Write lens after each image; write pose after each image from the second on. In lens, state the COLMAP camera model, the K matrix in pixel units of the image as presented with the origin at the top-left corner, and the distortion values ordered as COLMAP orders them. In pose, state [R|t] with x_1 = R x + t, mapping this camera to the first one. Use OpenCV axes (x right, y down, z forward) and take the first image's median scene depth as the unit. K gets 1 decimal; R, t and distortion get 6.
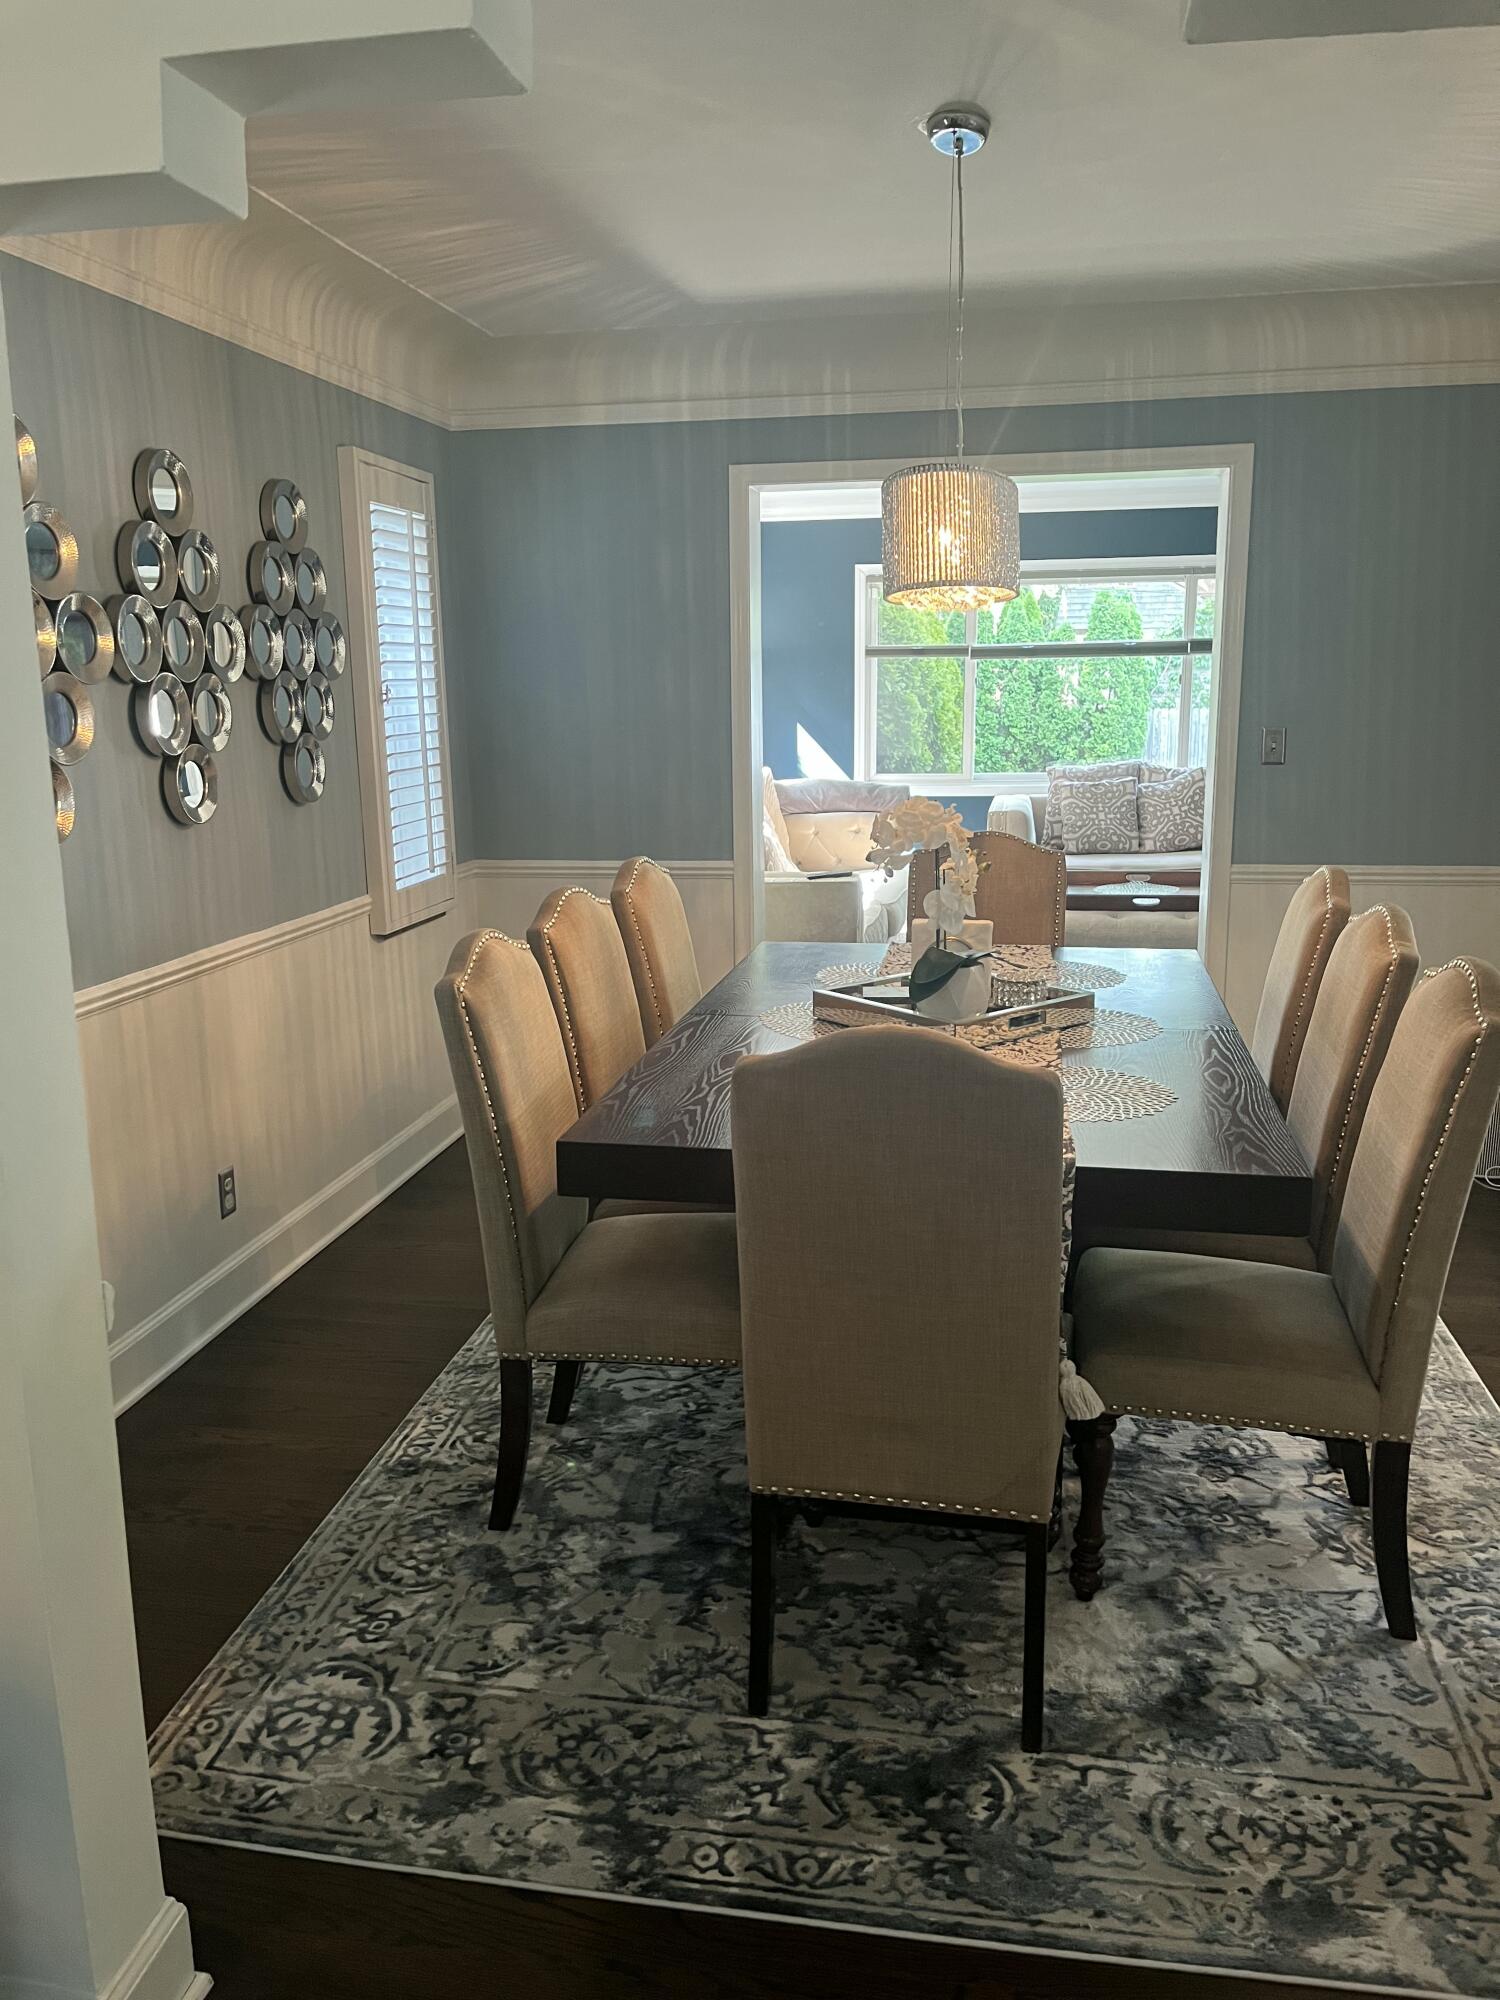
lens RADIAL K [[1523.4, 0, 740.4], [0, 1523.4, 1007.1], [0, 0, 1]] dist [0.071832, -0.095432]
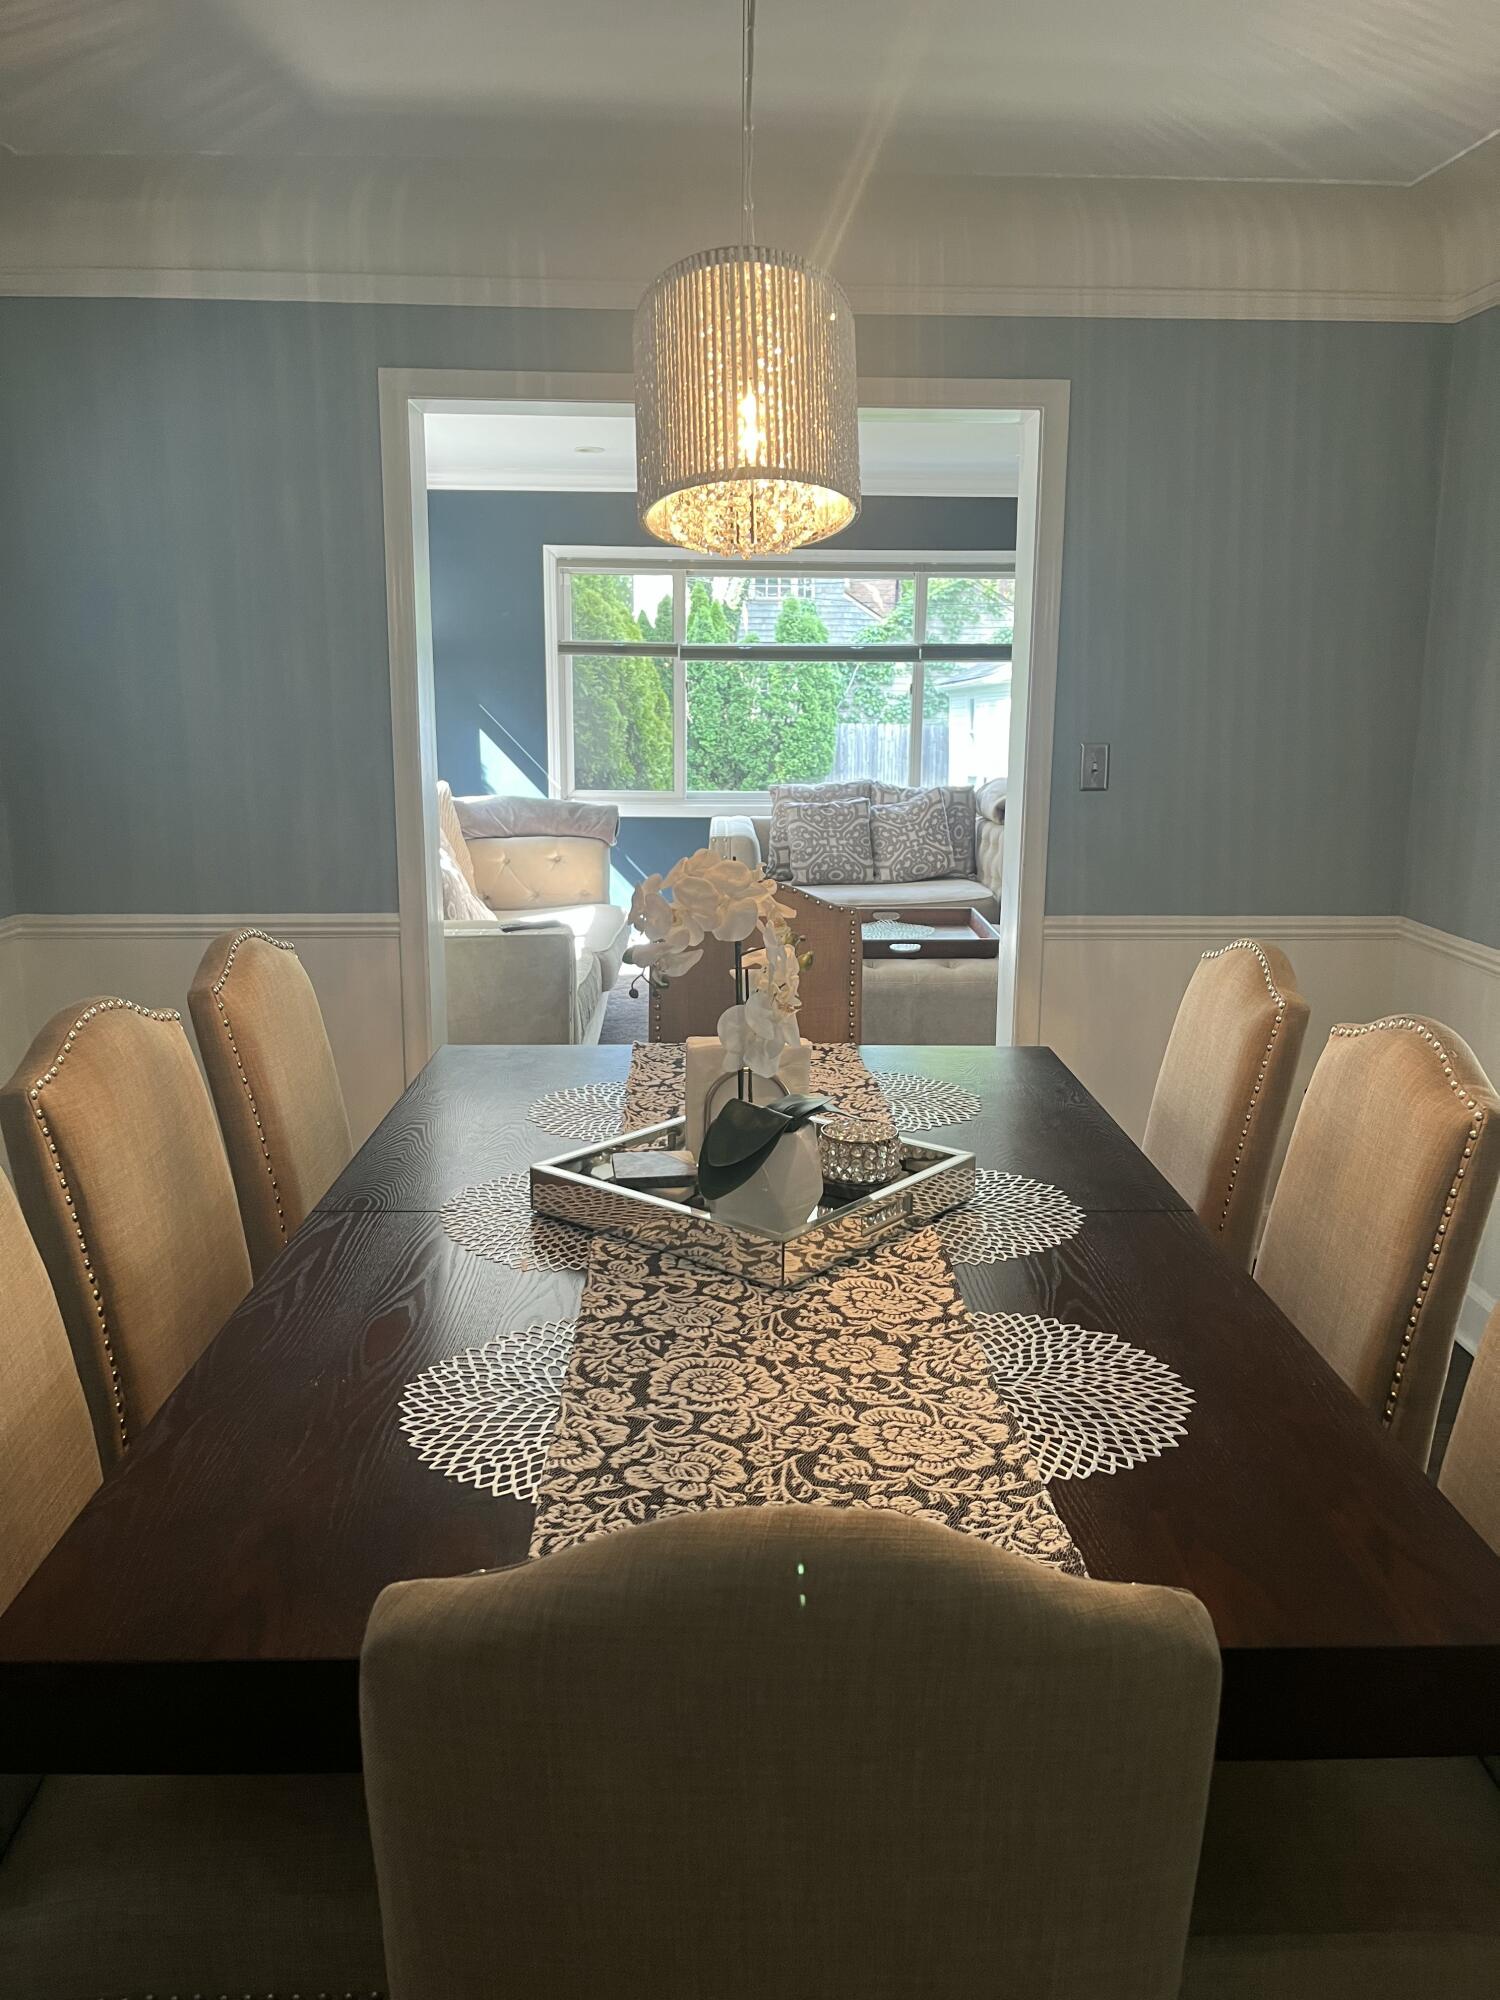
lens RADIAL K [[1523.4, 0, 763.9], [0, 1523.4, 1002.6], [0, 0, 1]] dist [0.071832, -0.095432]
pose [[0.975548, -0.021574, 0.218723, 0.002834], [0.023613, 0.999699, -0.006712, -0.027895], [-0.218512, 0.011712, 0.975764, 0.156559]]
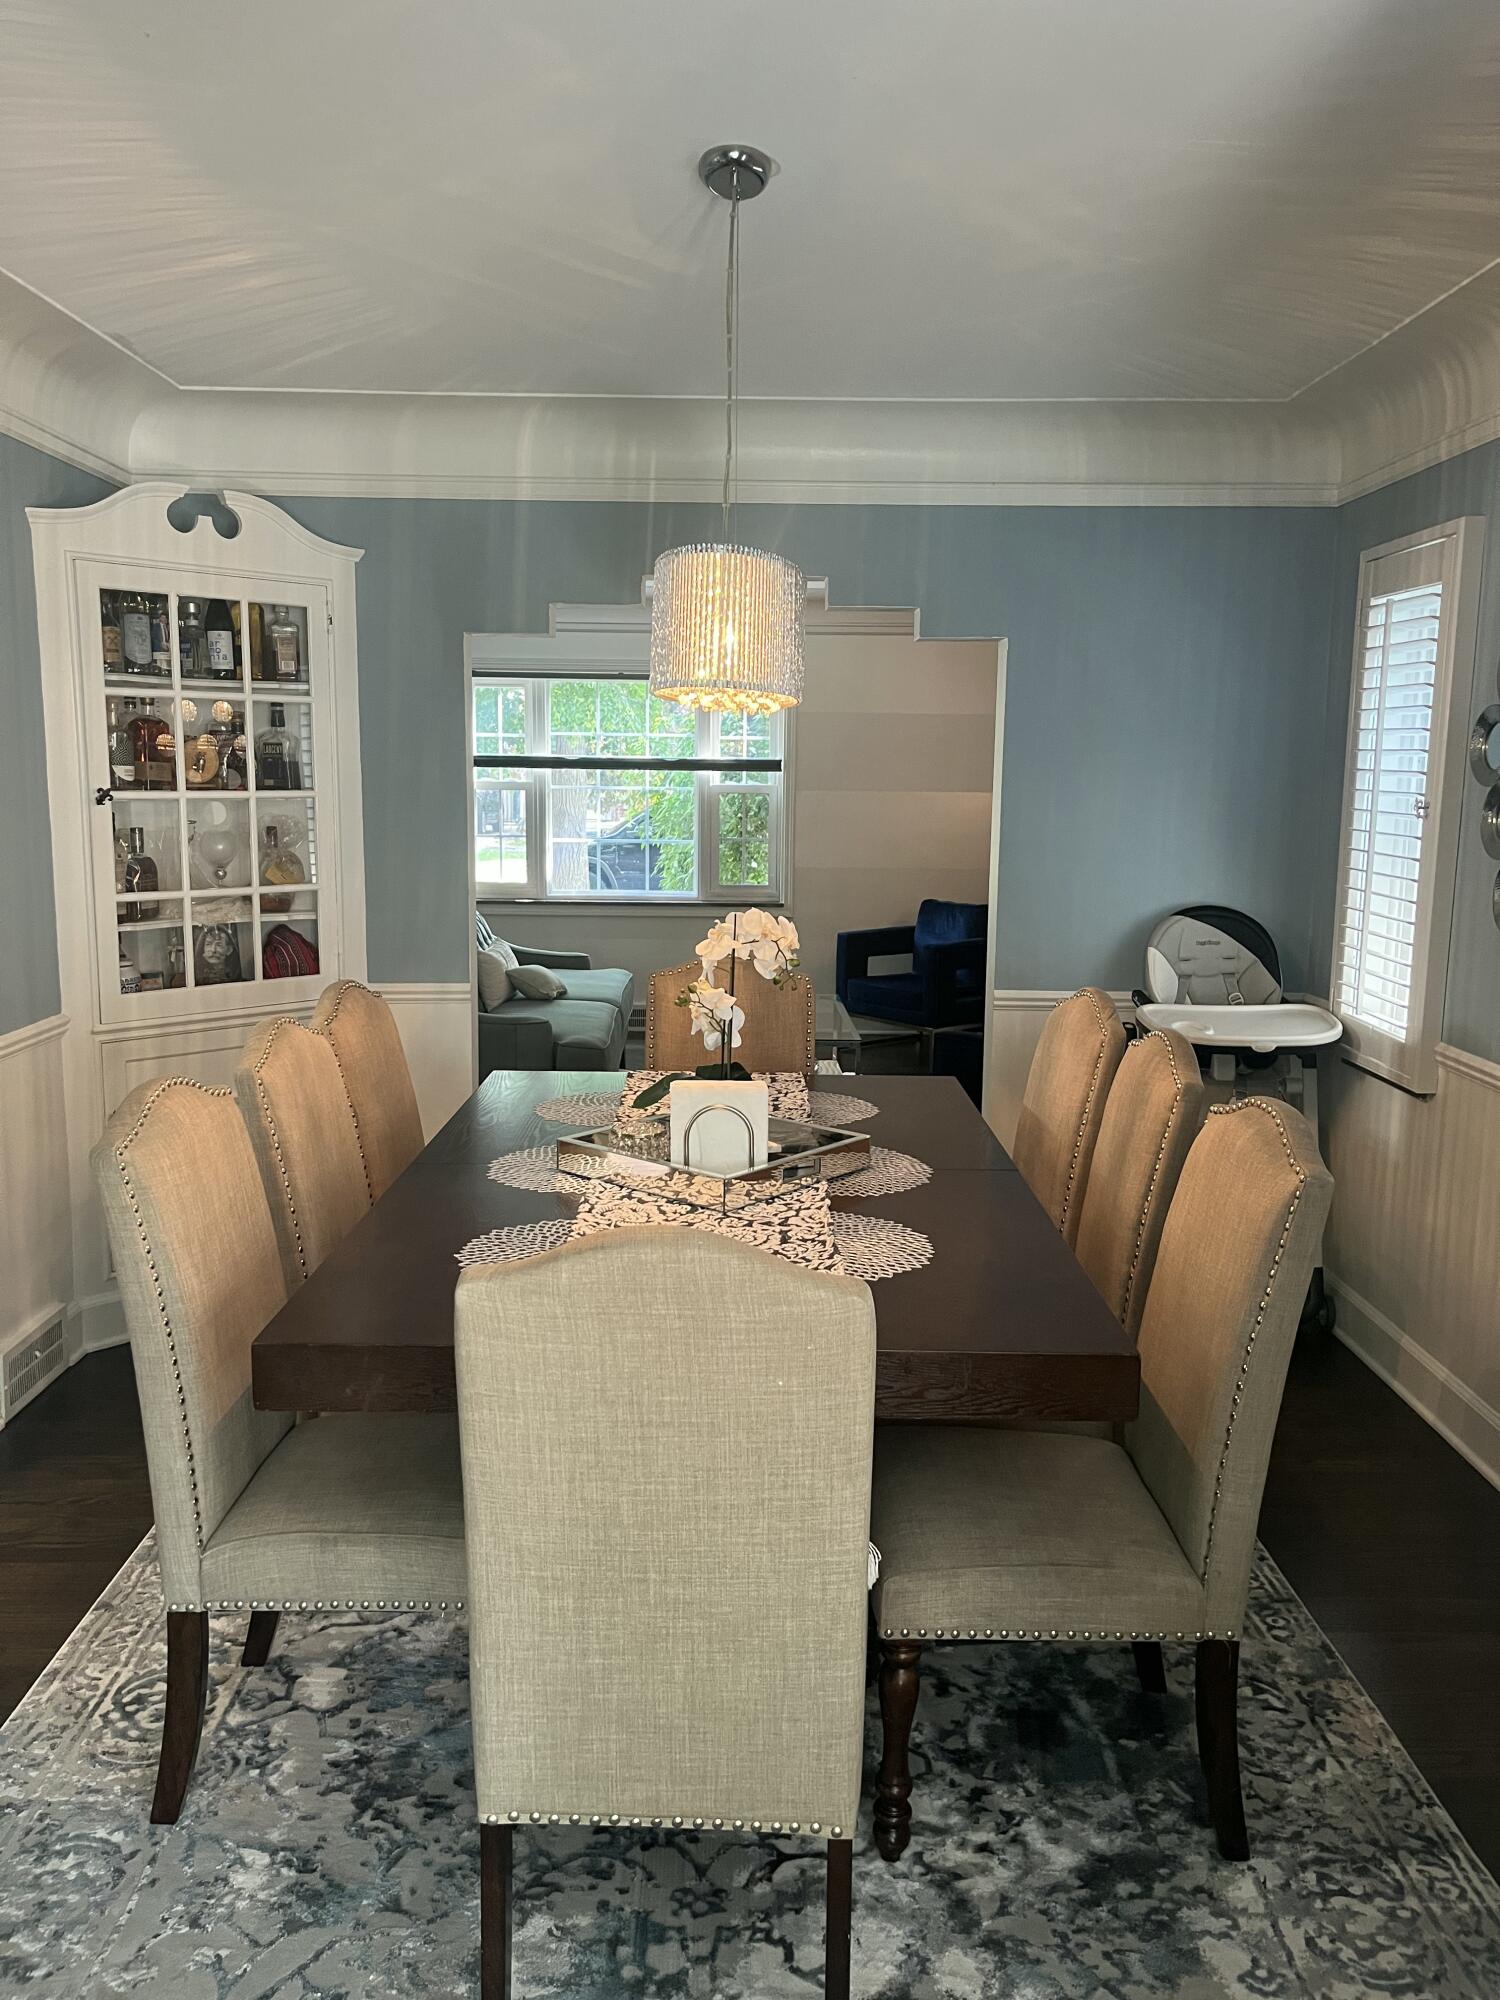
lens RADIAL K [[1523.4, 0, 750.9], [0, 1523.4, 994.4], [0, 0, 1]] dist [0.071832, -0.095432]
pose [[-0.982606, 0.024752, -0.184045, 0.106918], [-0.041682, 0.936392, 0.348471, -0.155333], [0.180964, 0.350081, -0.919073, 0.693642]]
